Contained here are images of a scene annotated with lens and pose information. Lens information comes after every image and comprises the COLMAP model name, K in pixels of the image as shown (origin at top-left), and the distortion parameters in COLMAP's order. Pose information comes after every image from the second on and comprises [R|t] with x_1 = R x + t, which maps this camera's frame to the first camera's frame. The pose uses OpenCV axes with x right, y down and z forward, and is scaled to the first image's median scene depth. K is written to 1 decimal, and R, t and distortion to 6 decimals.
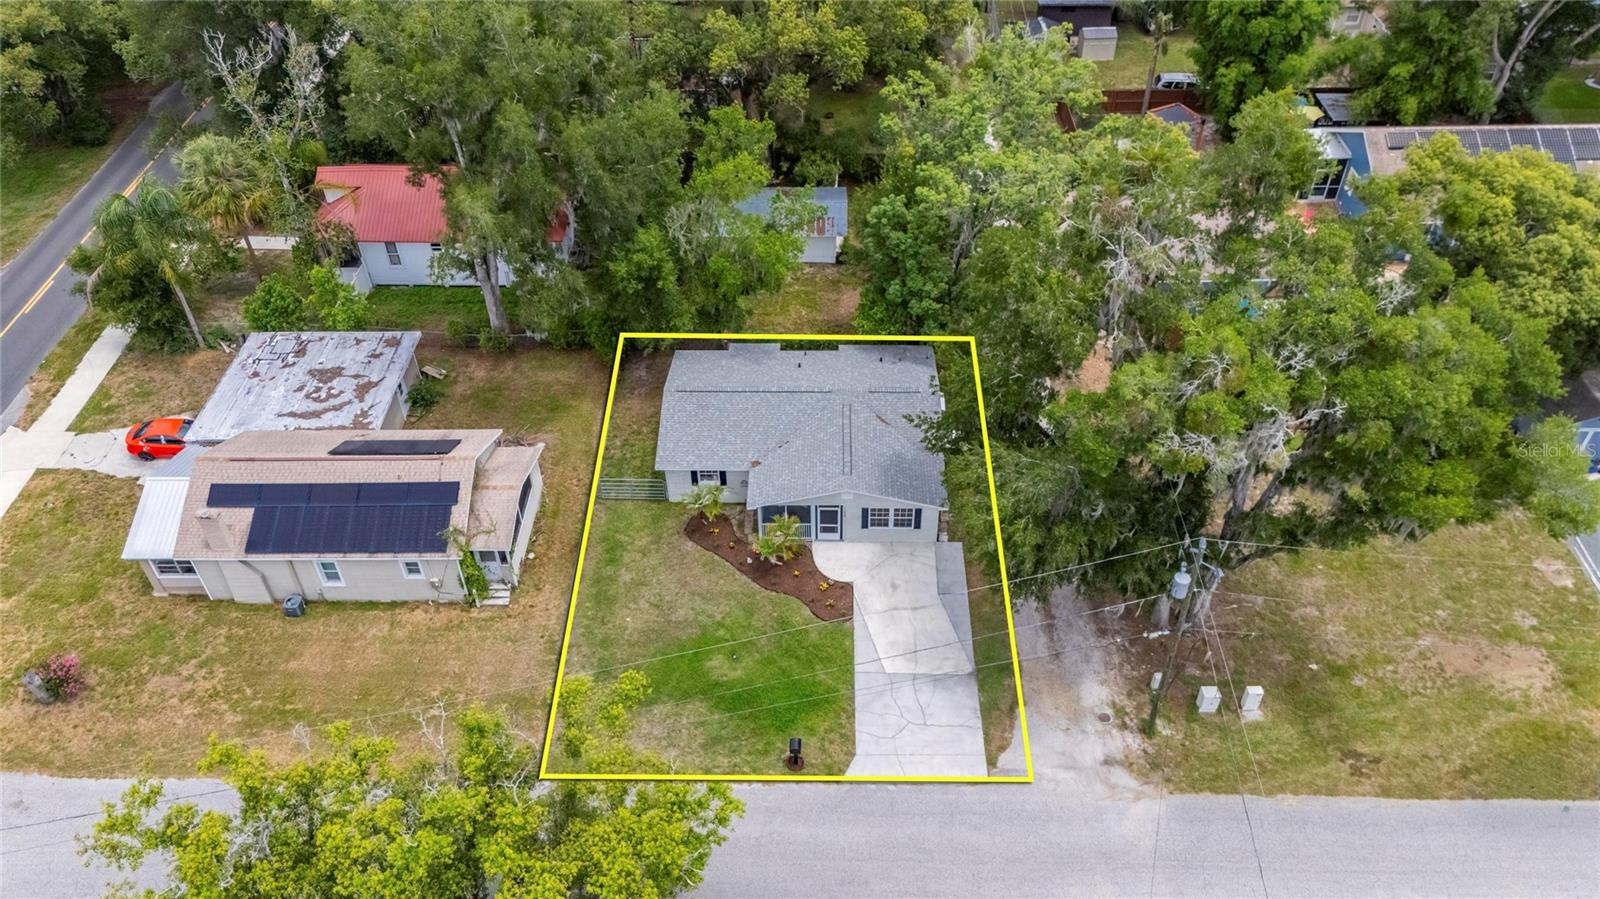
lens RADIAL K [[1183.9, 0, 800.4], [0, 1183.9, 451.6], [0, 0, 1]] dist [0.056672, -0.041570]
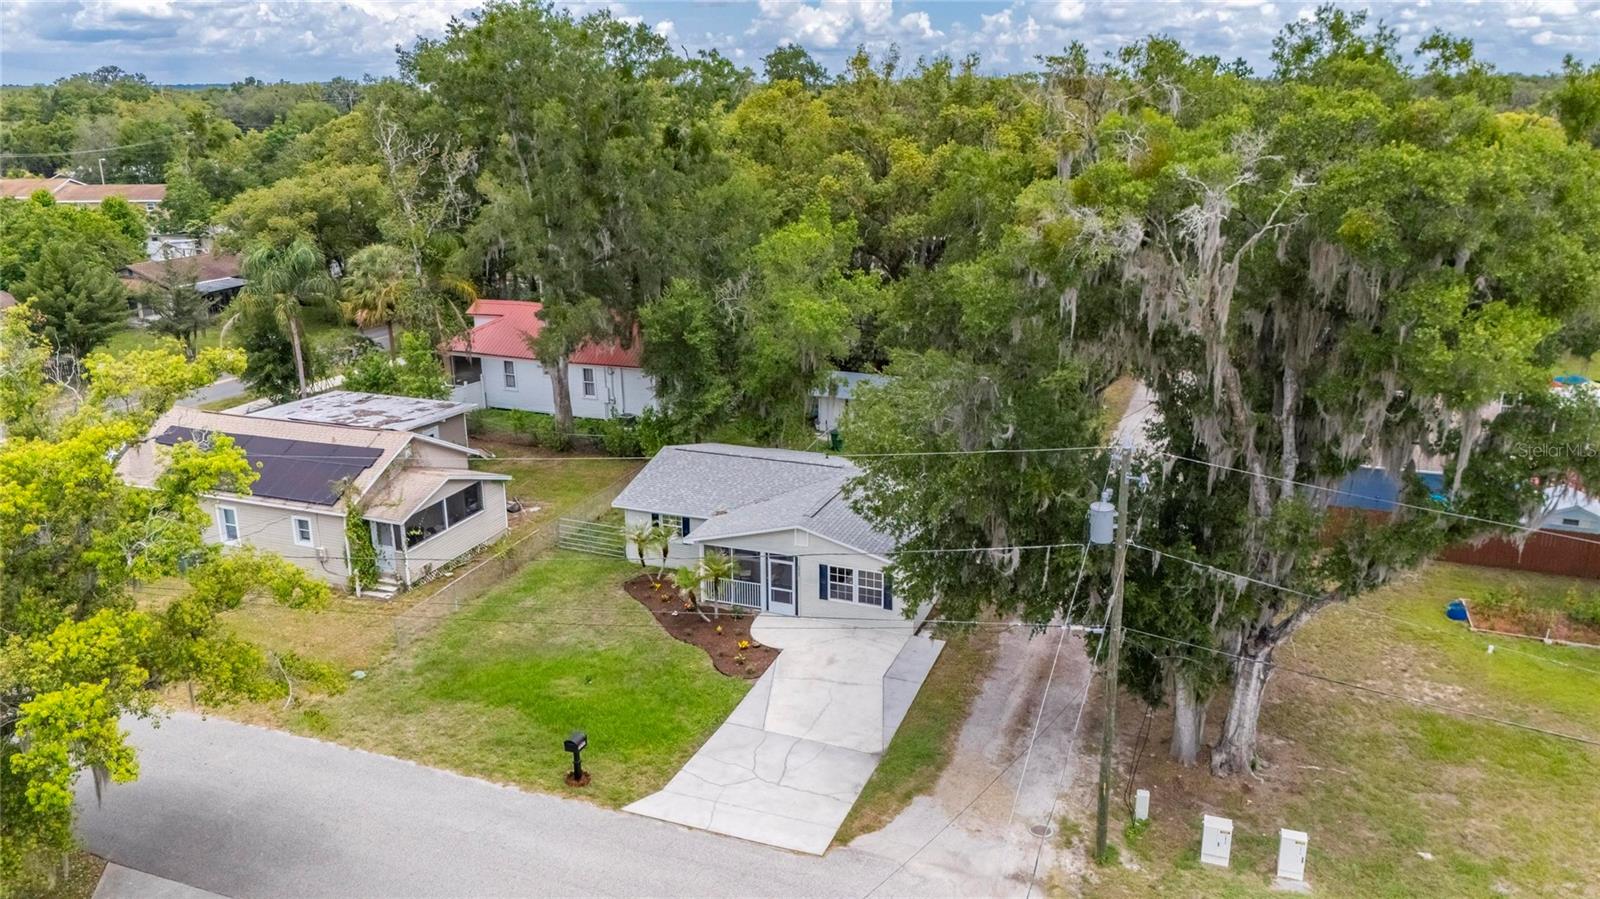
lens RADIAL K [[1185.8, 0, 804.3], [0, 1185.8, 453.8], [0, 0, 1]] dist [0.025550, -0.000715]
pose [[0.941511, 0.108210, -0.319136, 0.285588], [-0.232211, 0.894632, -0.381722, 0.284471], [0.244203, 0.433502, 0.867433, 0.287482]]
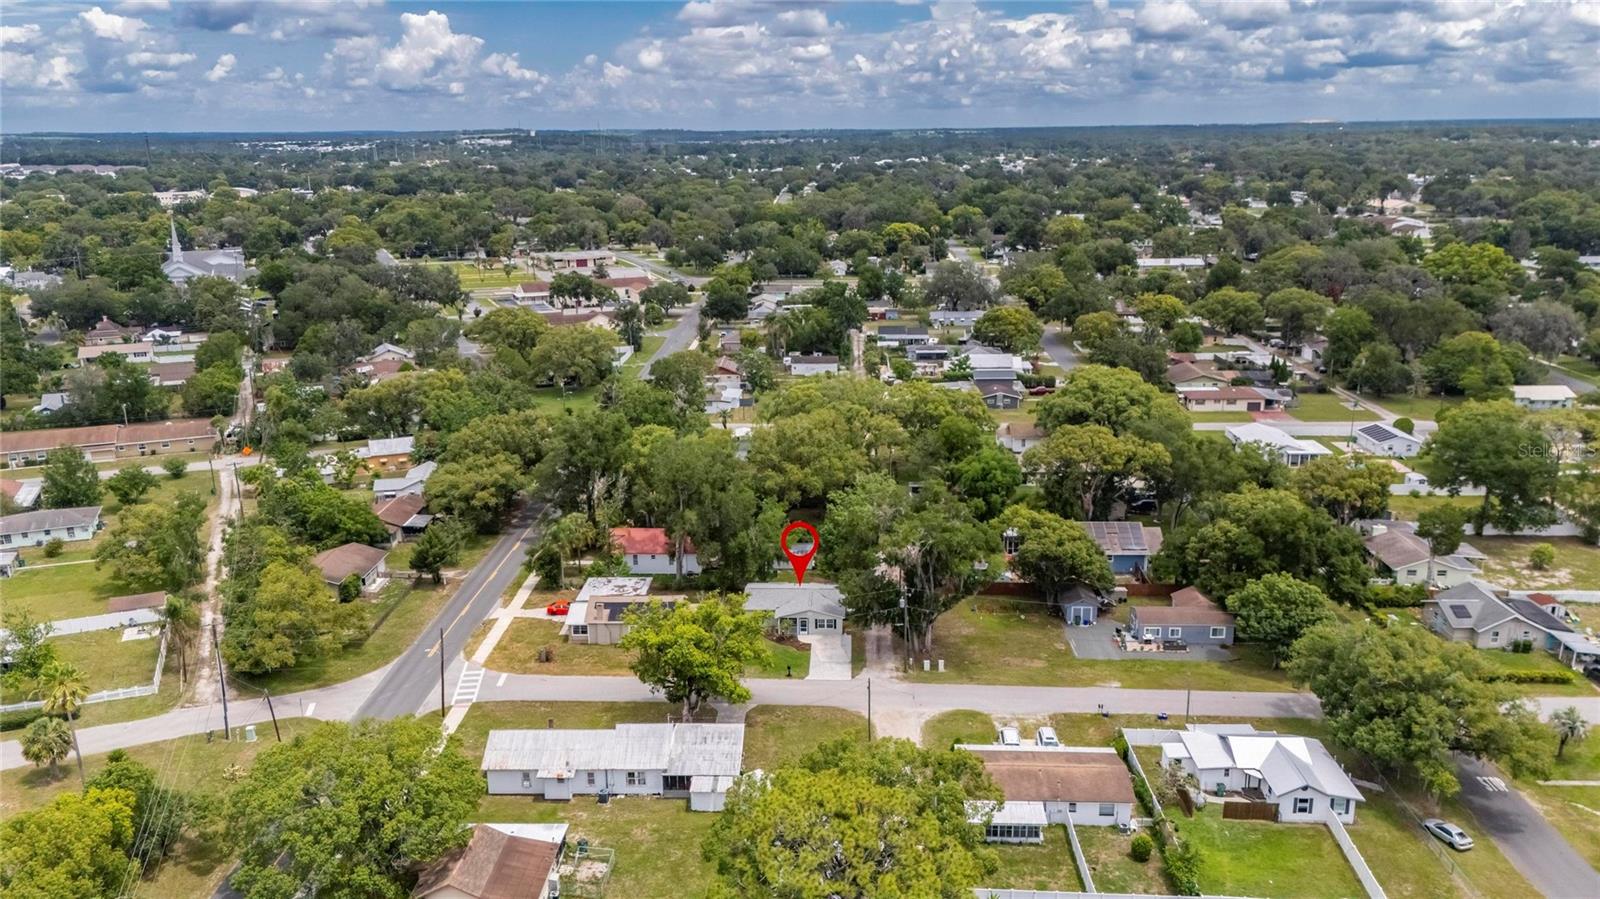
lens RADIAL K [[1181.4, 0, 800.0], [0, 1181.4, 449.5], [0, 0, 1]] dist [0.088020, -0.101563]
pose [[0.999786, 0.009727, -0.018256, 0.064330], [-0.016910, 0.892667, -0.450399, 0.969959], [0.011916, 0.450611, 0.892641, -1.732076]]
